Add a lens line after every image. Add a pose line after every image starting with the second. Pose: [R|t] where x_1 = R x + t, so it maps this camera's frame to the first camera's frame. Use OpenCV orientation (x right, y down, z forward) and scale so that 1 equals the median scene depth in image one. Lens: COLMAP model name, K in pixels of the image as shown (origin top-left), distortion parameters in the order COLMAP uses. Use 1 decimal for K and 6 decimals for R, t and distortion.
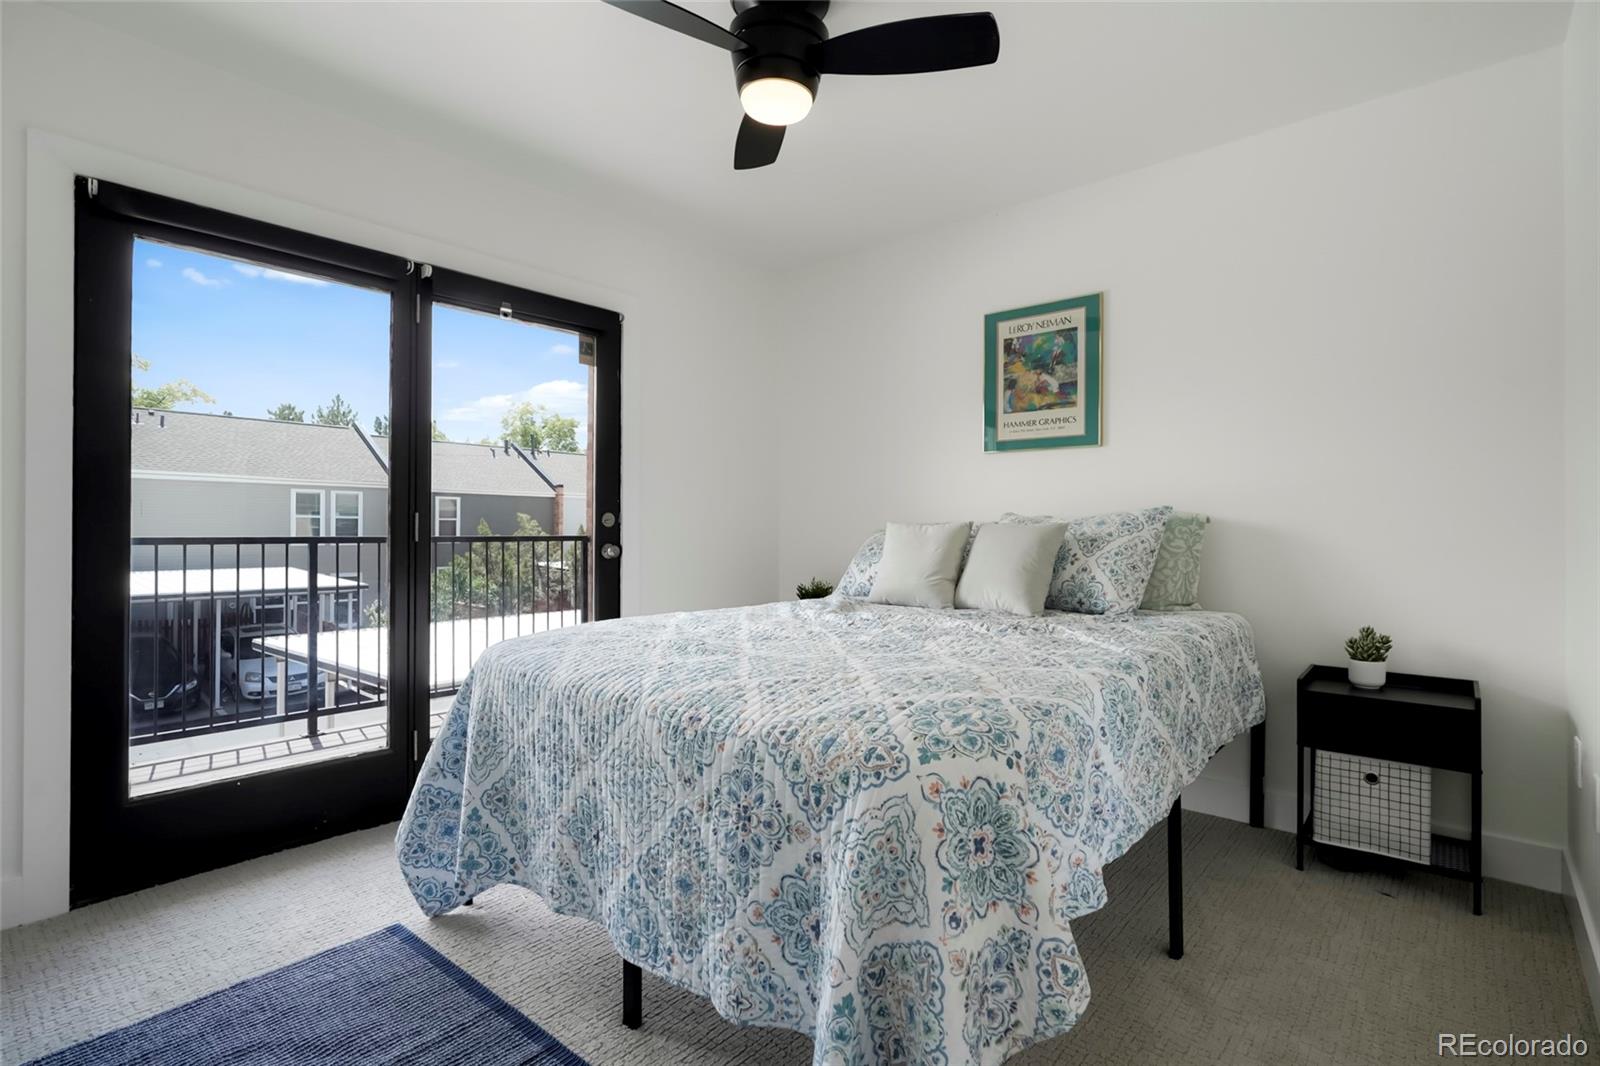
lens RADIAL K [[782.5, 0, 800.0], [0, 782.5, 527.9], [0, 0, 1]] dist [-0.003656, 0.000278]
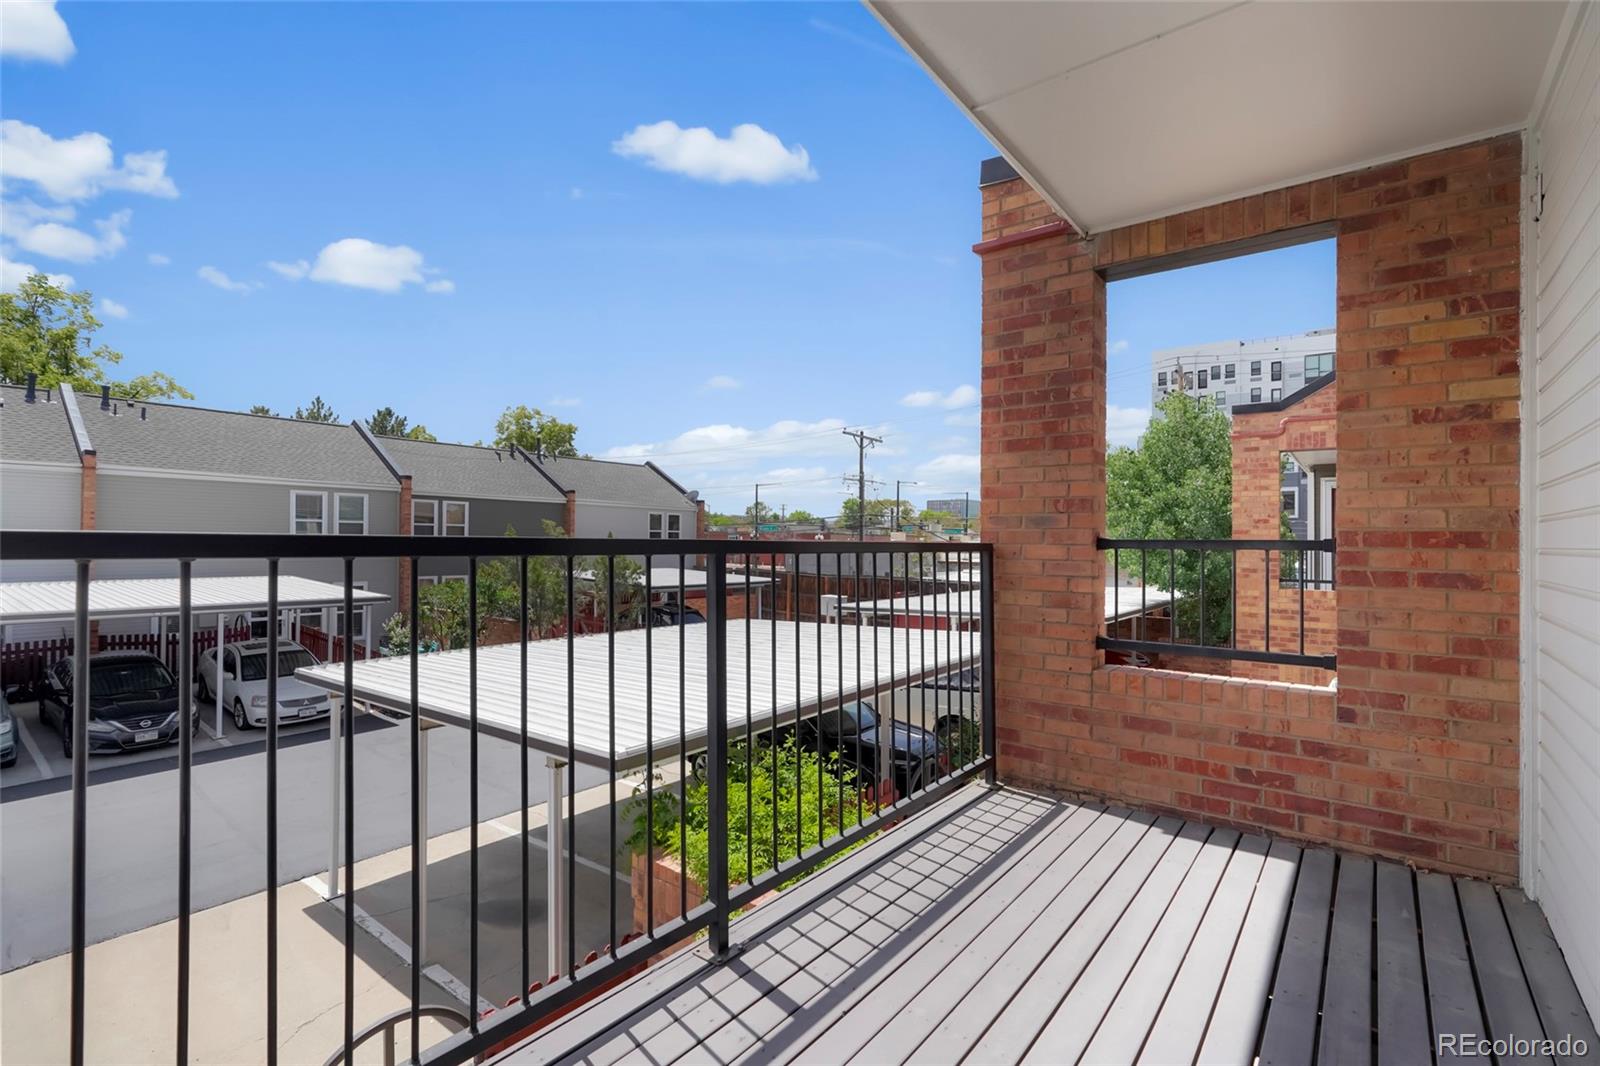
lens RADIAL K [[751.5, 0, 799.7], [0, 751.5, 540.9], [0, 0, 1]] dist [-0.004111, -0.000180]
pose [[0.998448, 0.008513, 0.055038, -0.102438], [-0.008675, 0.999959, 0.002700, 0.001889], [-0.055013, -0.003174, 0.998481, 0.089922]]
